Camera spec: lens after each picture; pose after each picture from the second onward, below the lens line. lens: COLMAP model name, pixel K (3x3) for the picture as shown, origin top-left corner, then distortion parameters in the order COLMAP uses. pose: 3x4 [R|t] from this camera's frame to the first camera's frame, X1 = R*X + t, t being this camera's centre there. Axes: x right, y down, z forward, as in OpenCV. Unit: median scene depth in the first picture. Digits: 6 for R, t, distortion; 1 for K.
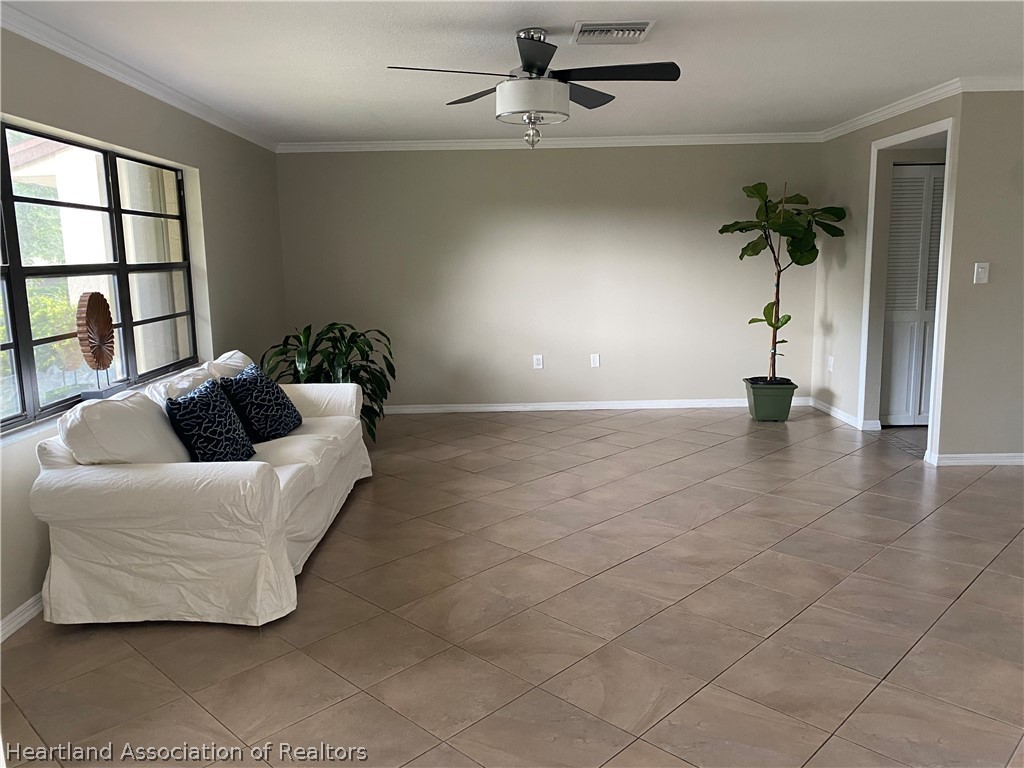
lens RADIAL K [[780.8, 0, 513.0], [0, 780.8, 378.1], [0, 0, 1]] dist [0.020790, -0.021445]
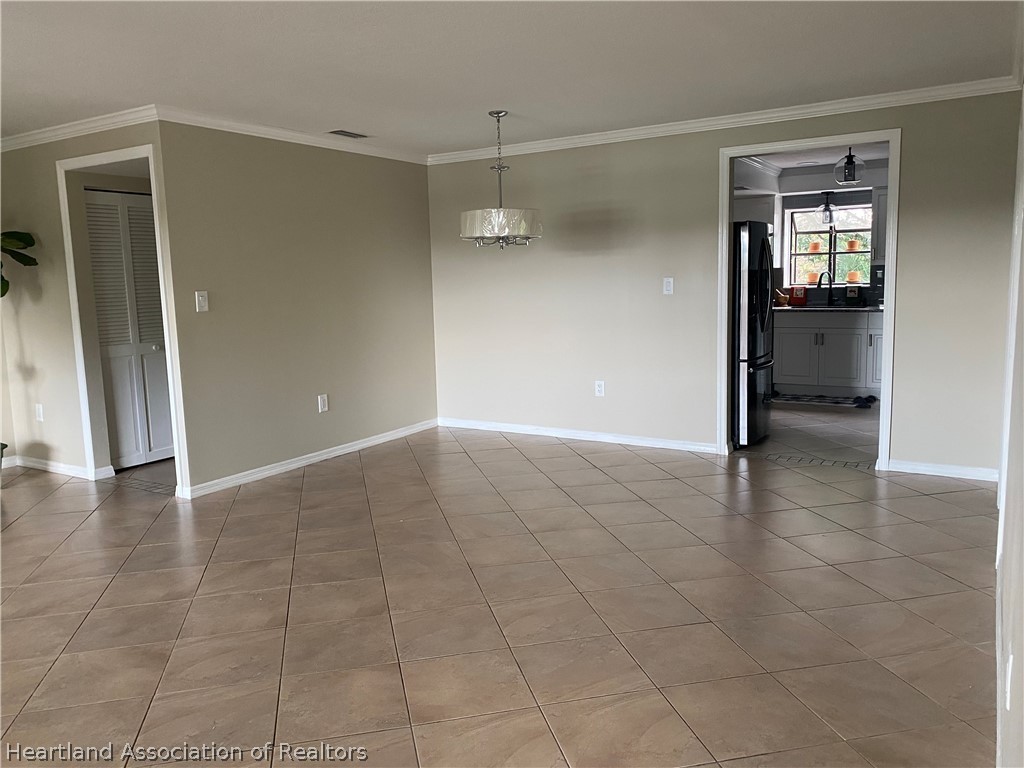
lens RADIAL K [[780.8, 0, 515.7], [0, 780.8, 370.2], [0, 0, 1]] dist [0.020790, -0.021445]
pose [[0.539916, -0.100124, 0.835742, -0.038086], [0.148814, 0.988614, 0.022300, -0.007758], [-0.828459, 0.112330, 0.548669, 0.113701]]
